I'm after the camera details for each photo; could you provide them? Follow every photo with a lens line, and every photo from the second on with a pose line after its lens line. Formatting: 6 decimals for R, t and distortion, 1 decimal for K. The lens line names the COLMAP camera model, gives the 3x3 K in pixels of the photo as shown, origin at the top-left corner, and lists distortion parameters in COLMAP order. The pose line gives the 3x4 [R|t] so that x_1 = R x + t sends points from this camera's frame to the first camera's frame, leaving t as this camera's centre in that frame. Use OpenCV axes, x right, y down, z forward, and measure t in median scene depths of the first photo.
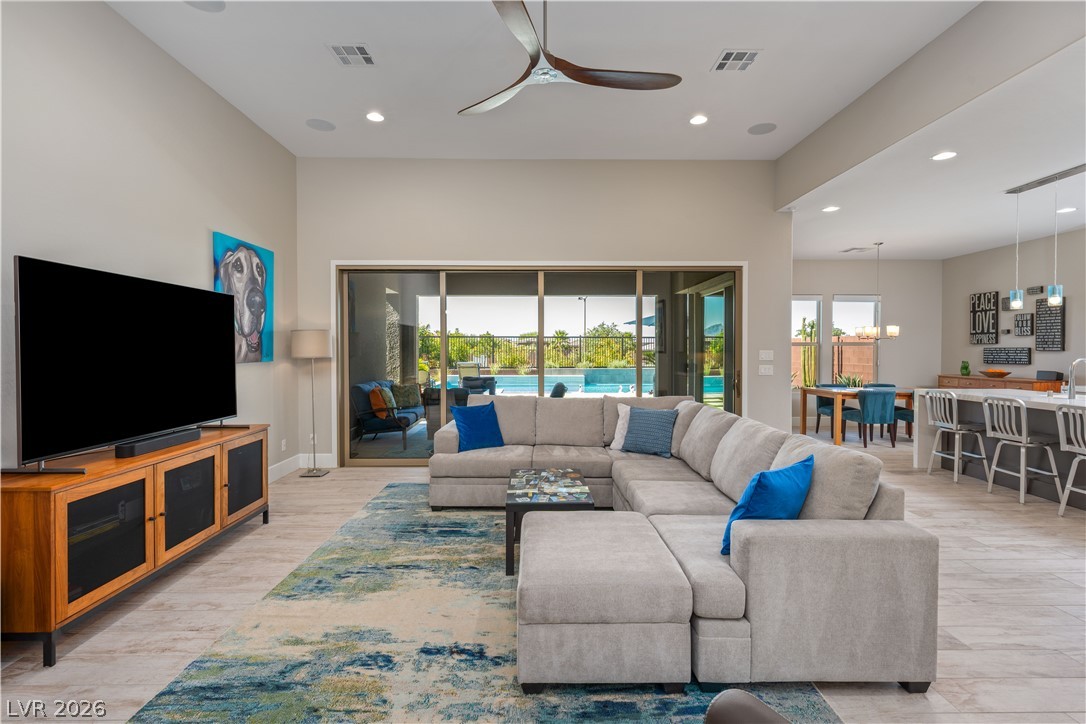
lens RADIAL K [[501.9, 0, 542.7], [0, 501.9, 356.1], [0, 0, 1]] dist [0.001706, 0.000131]
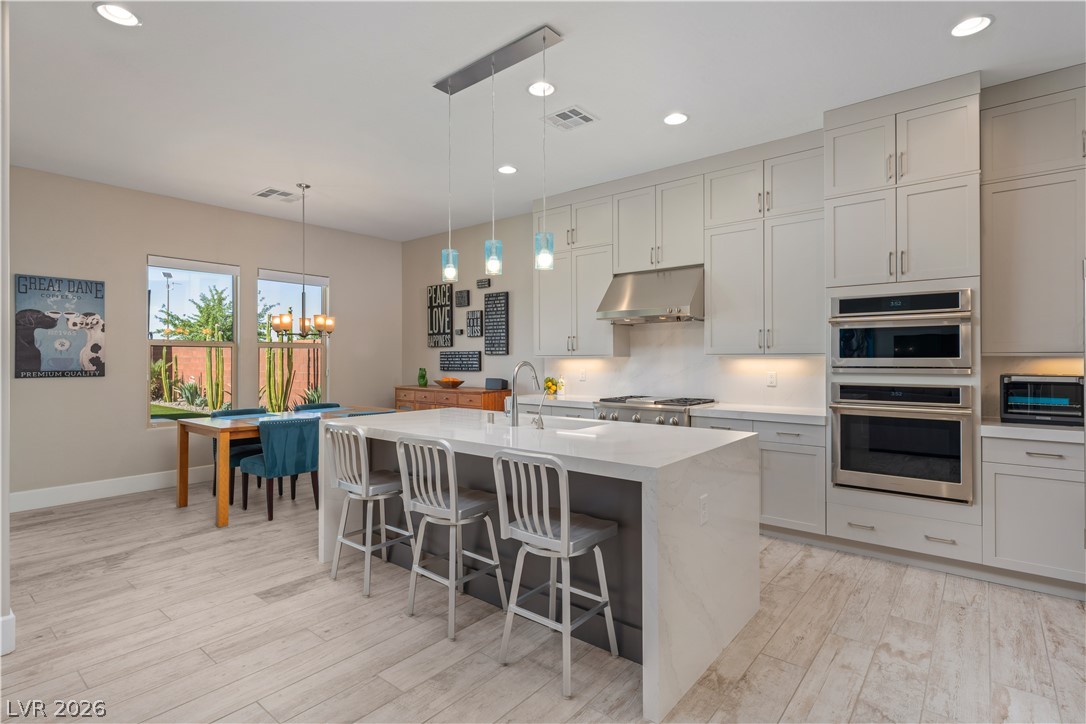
lens RADIAL K [[532.6, 0, 543.0], [0, 532.6, 362.0], [0, 0, 1]] dist [-0.001090, -0.000196]
pose [[0.649512, -0.006354, 0.760325, 0.585175], [0.012028, 0.999926, -0.001919, 0.007464], [-0.760256, 0.010391, 0.649540, 0.554985]]
